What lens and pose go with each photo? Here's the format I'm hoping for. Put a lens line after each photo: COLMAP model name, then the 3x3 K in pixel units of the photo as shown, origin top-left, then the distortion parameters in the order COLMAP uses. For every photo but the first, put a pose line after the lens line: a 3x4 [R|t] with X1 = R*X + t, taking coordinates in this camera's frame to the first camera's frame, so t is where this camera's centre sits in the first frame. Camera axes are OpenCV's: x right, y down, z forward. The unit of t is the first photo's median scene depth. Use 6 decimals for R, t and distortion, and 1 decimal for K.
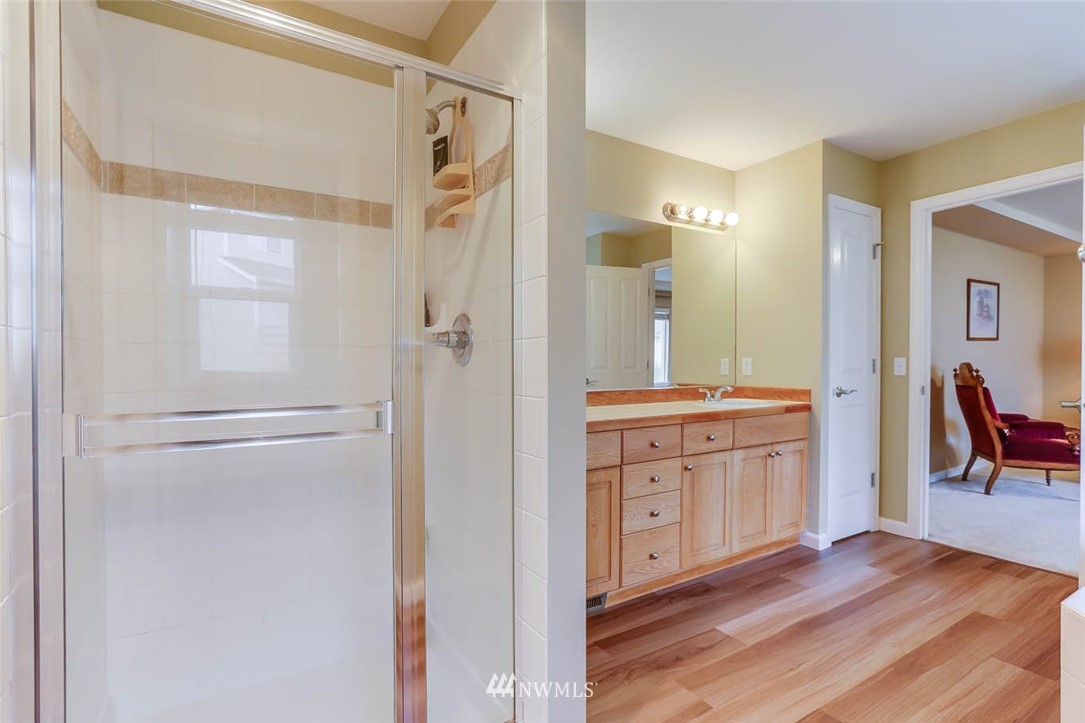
lens RADIAL K [[528.7, 0, 539.9], [0, 528.7, 364.2], [0, 0, 1]] dist [-0.048765, 0.016974]
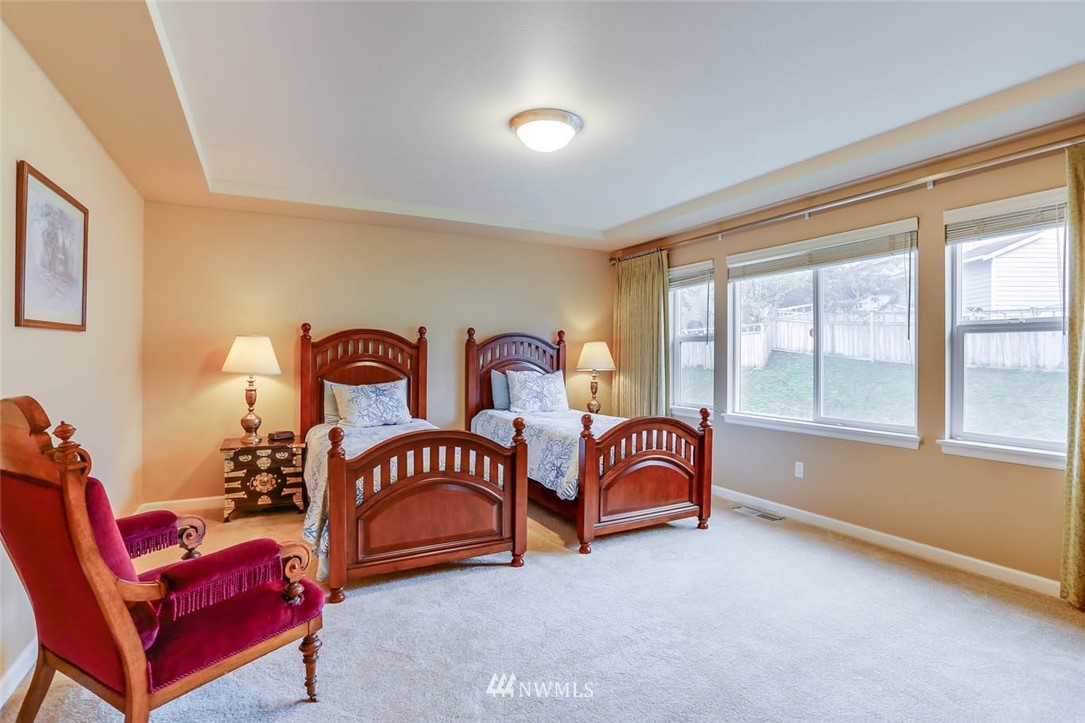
lens RADIAL K [[528.7, 0, 533.2], [0, 528.7, 357.9], [0, 0, 1]] dist [-0.048765, 0.016974]
pose [[0.064360, 0.000072, 0.997927, 0.715066], [-0.000761, 1.000000, -0.000023, -0.035330], [-0.997926, -0.000758, 0.064361, 0.889644]]
